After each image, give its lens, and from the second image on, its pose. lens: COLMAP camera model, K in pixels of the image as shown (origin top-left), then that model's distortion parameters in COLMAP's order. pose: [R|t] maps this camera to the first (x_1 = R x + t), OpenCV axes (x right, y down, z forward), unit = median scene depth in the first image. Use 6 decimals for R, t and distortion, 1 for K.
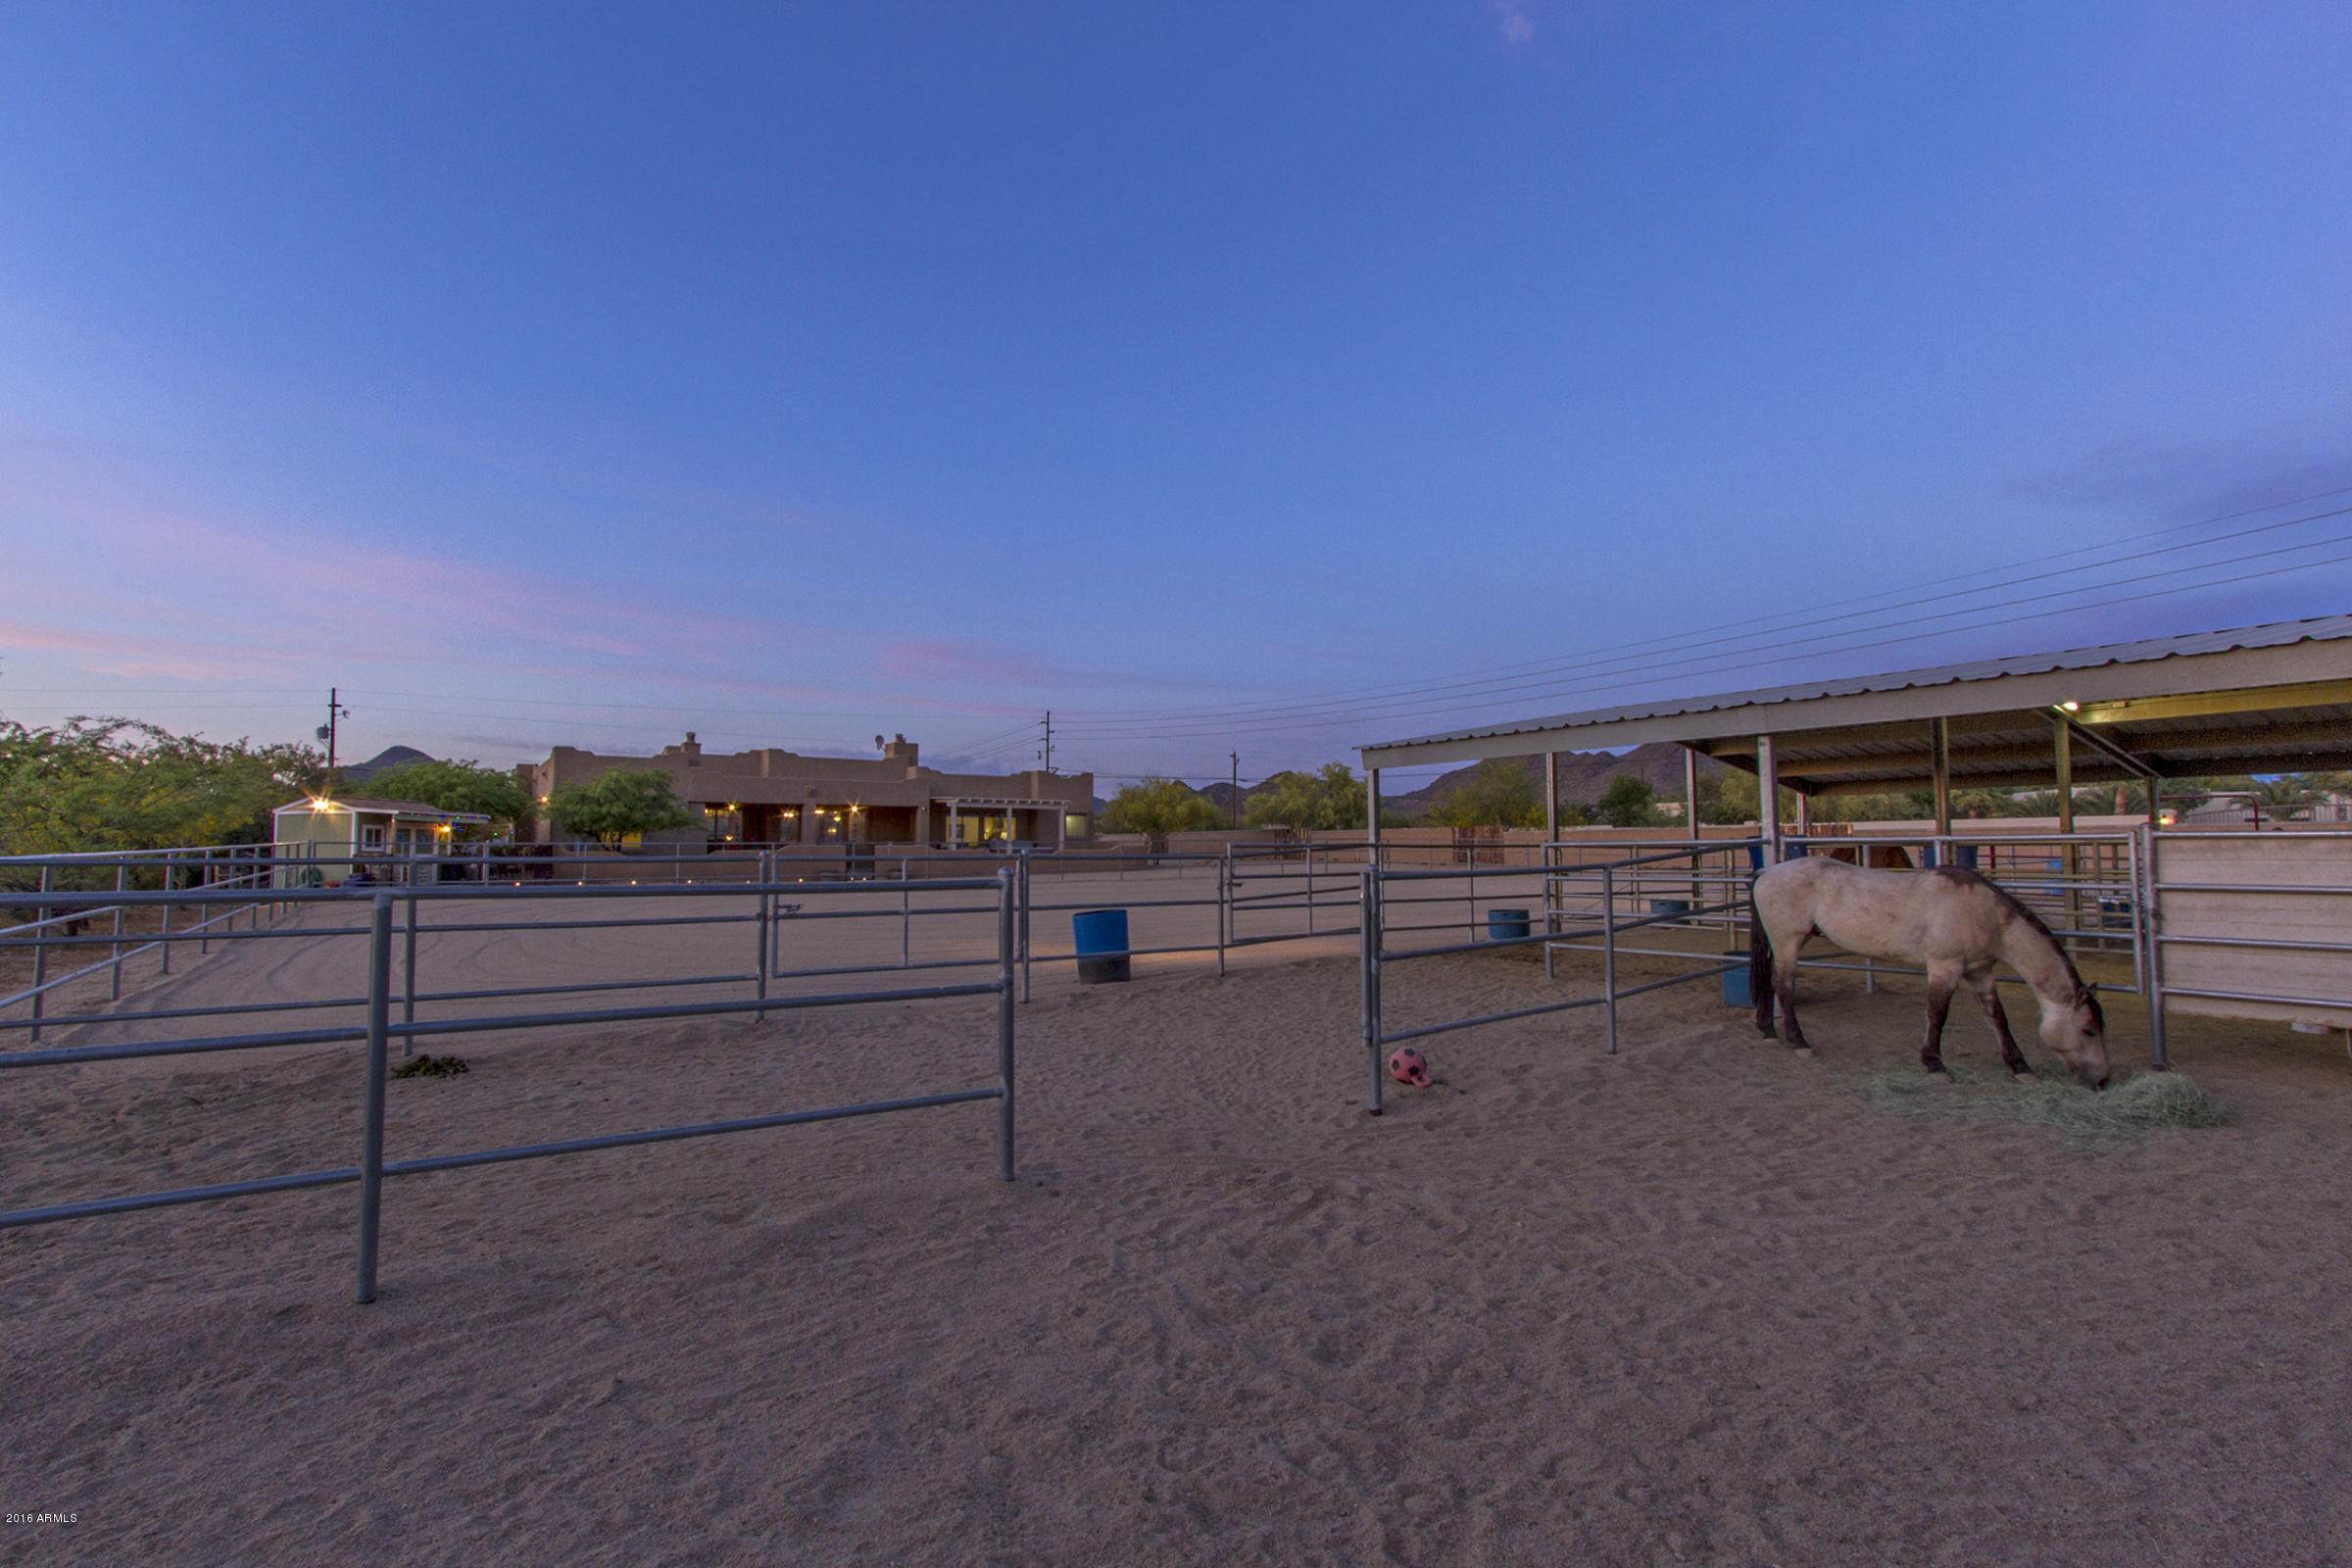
lens RADIAL K [[1091.1, 0, 1170.3], [0, 1091.1, 839.7], [0, 0, 1]] dist [0.015444, 0.000169]
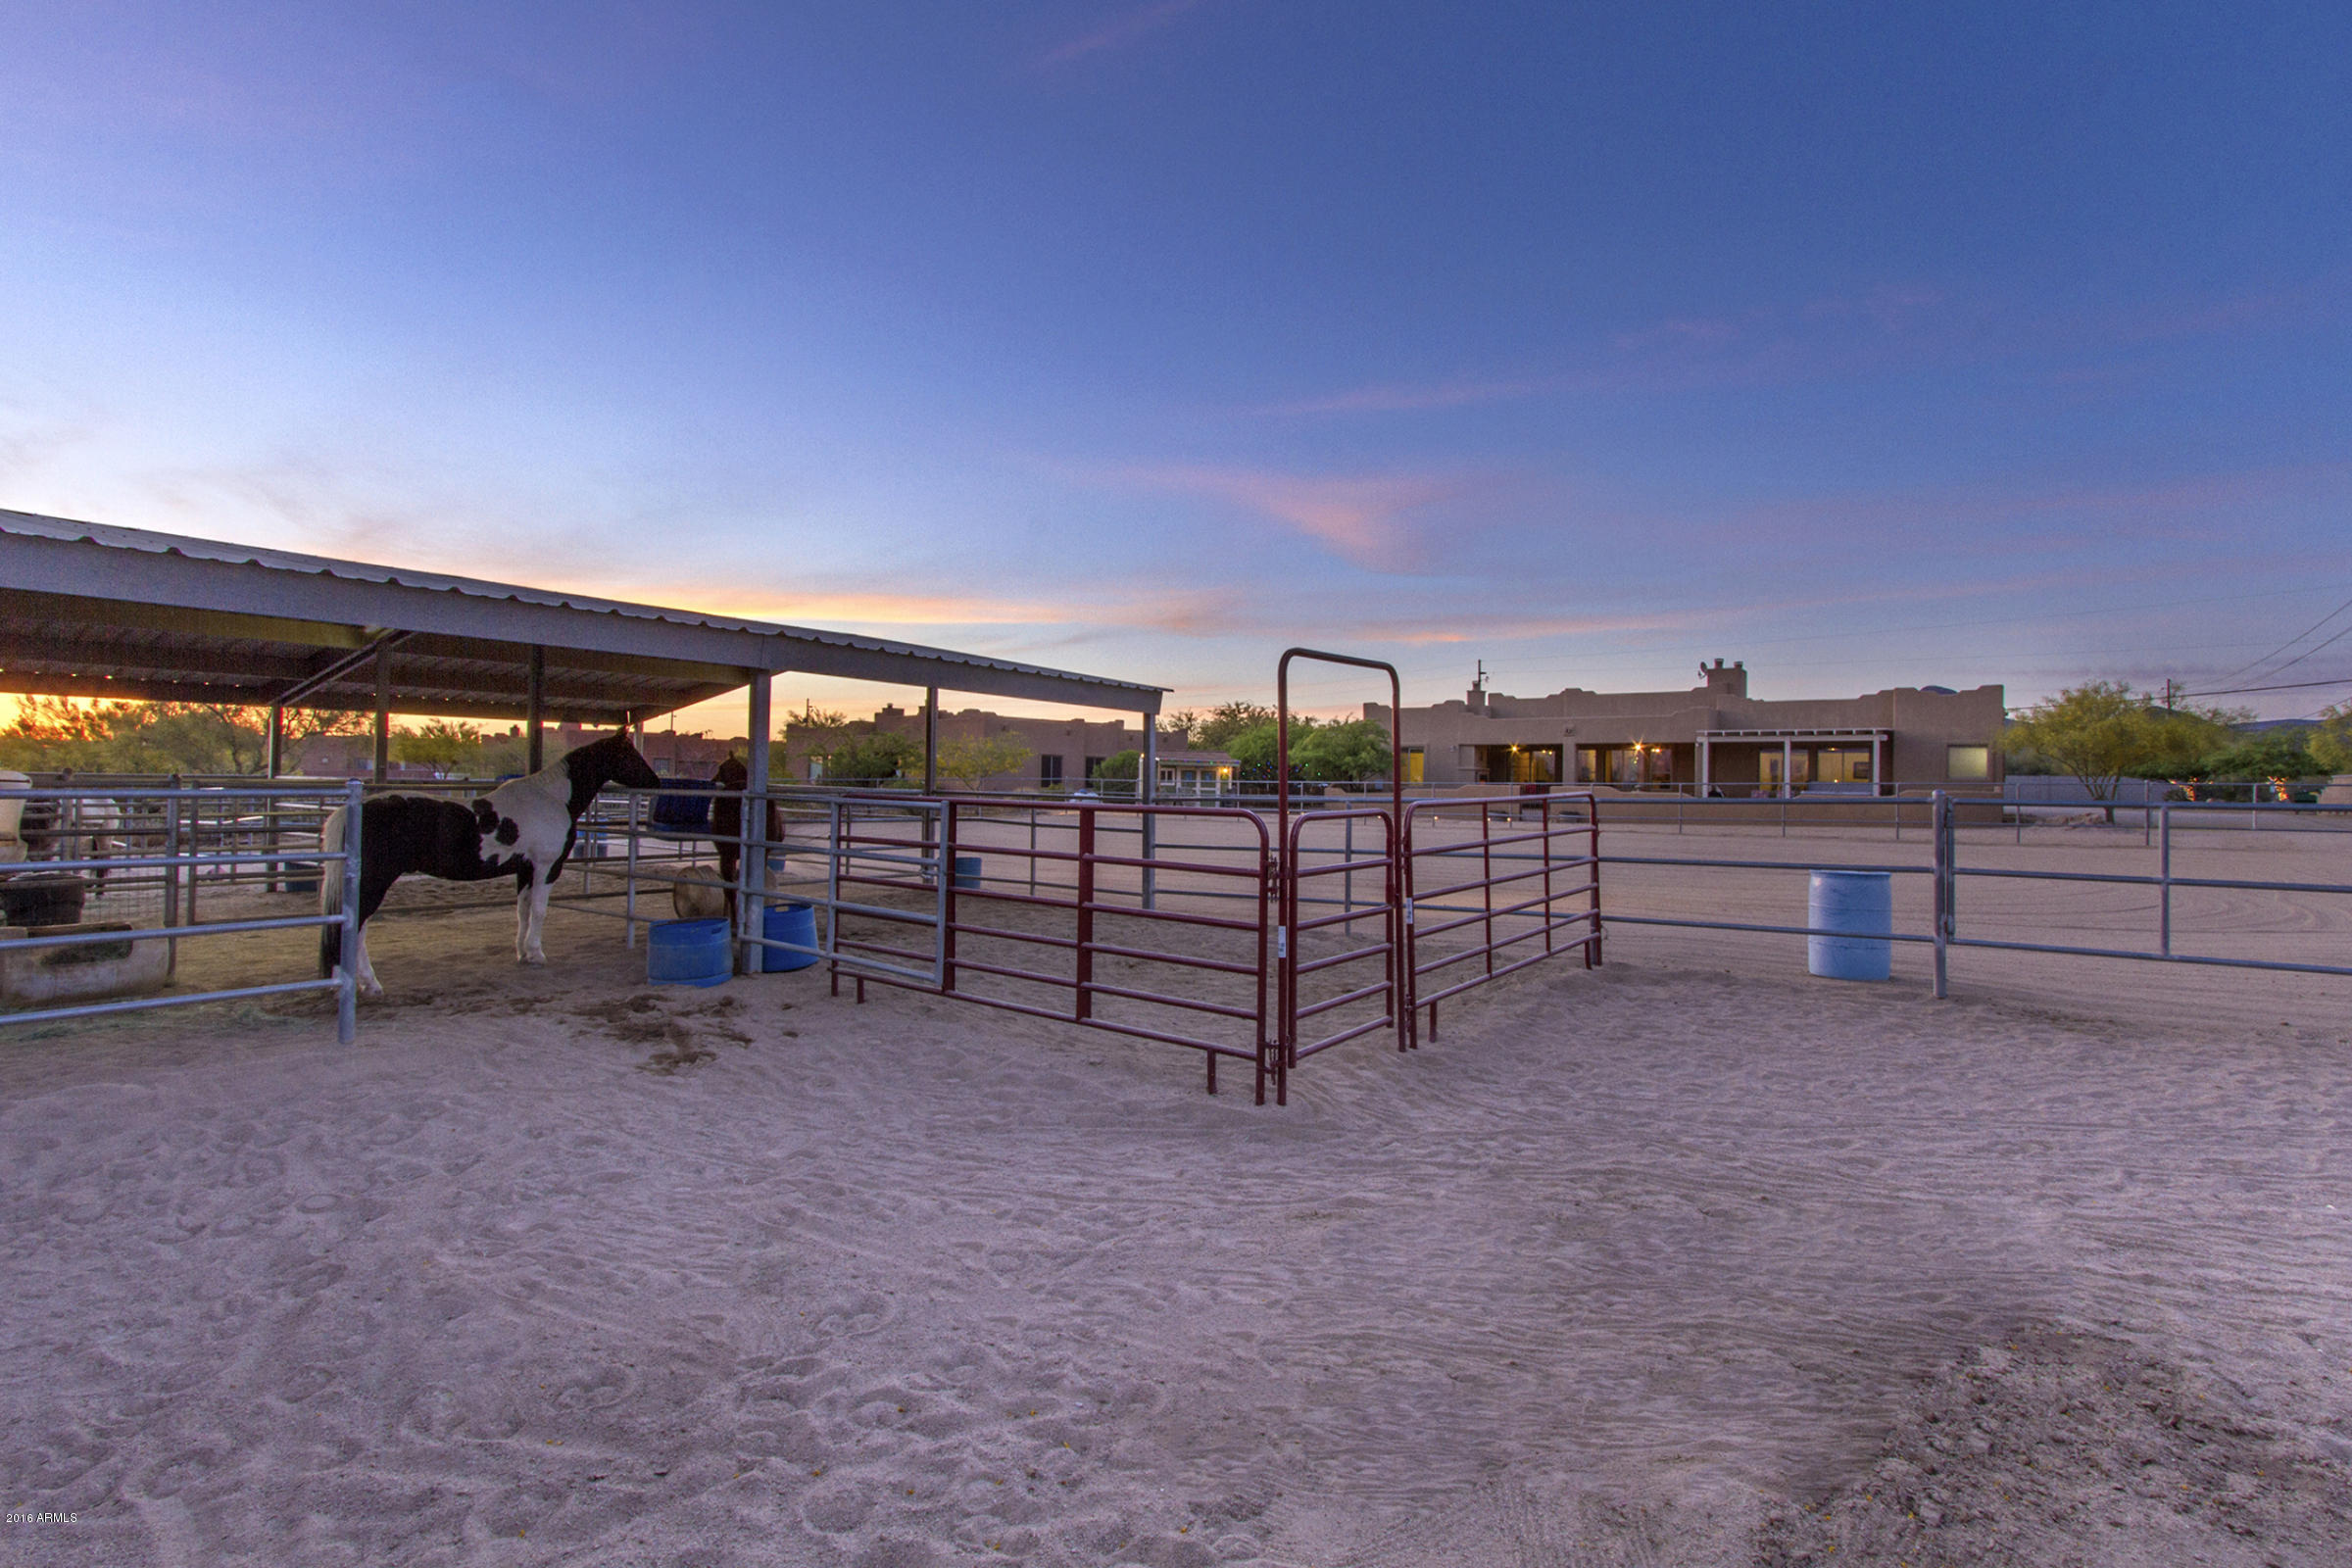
lens RADIAL K [[1084.6, 0, 1176.0], [0, 1084.6, 784.0], [0, 0, 1]] dist [0.002526, 0.000361]
pose [[0.344955, 0.007729, -0.938587, 0.442931], [-0.001887, 0.999970, 0.007541, -0.002993], [0.938617, -0.000830, 0.344959, 0.326654]]
